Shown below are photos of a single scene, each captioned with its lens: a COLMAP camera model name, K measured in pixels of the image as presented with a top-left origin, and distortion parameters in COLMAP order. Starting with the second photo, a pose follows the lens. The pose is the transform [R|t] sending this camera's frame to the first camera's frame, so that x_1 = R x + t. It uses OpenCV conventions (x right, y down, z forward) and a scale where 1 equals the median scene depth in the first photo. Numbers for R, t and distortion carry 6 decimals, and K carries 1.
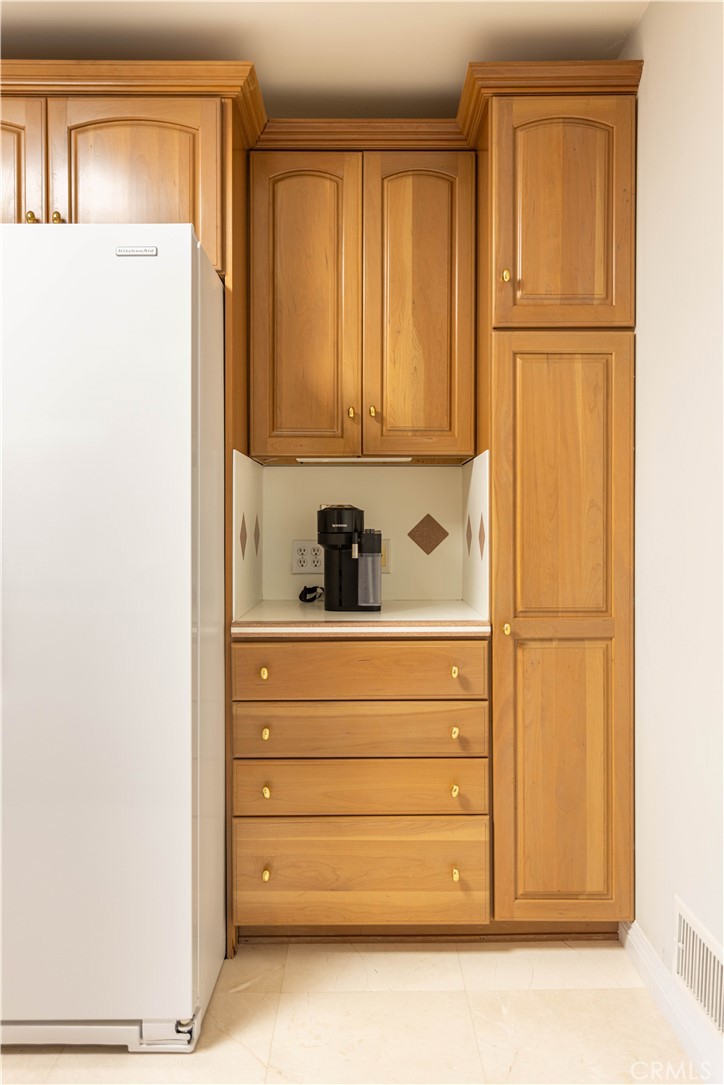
lens RADIAL K [[818.8, 0, 369.5], [0, 818.8, 537.7], [0, 0, 1]] dist [0.004407, 0.002528]
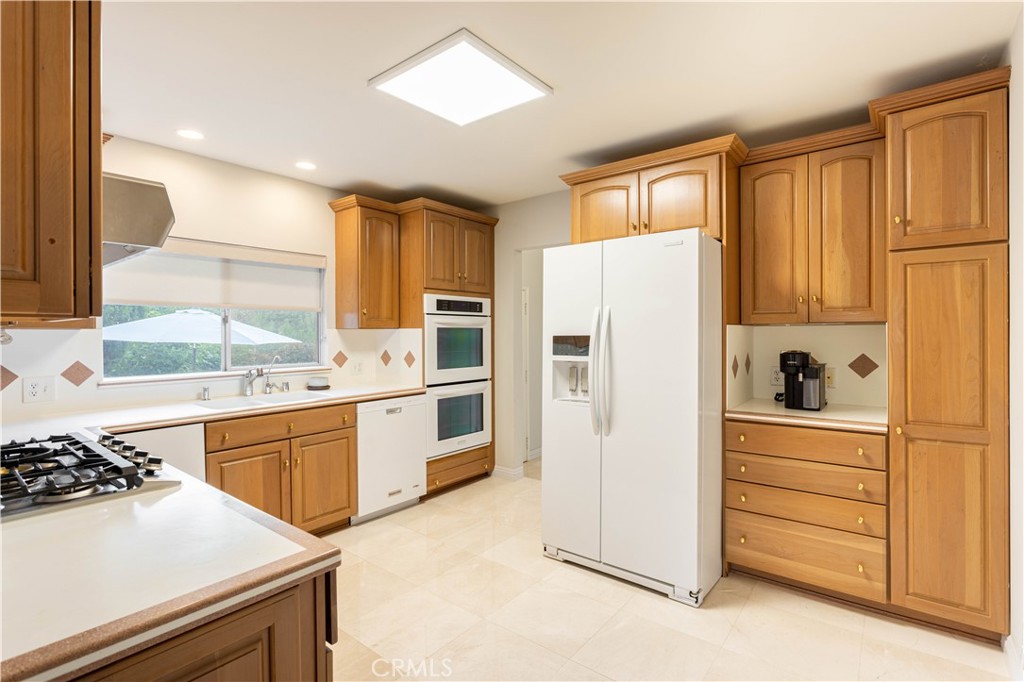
lens RADIAL K [[487.8, 0, 502.2], [0, 487.8, 339.7], [0, 0, 1]] dist [-0.014671, 0.006602]
pose [[0.769033, 0.001467, -0.639207, 0.174854], [-0.001392, 0.999999, 0.000619, -0.072186], [0.639207, 0.000414, 0.769035, -0.272273]]
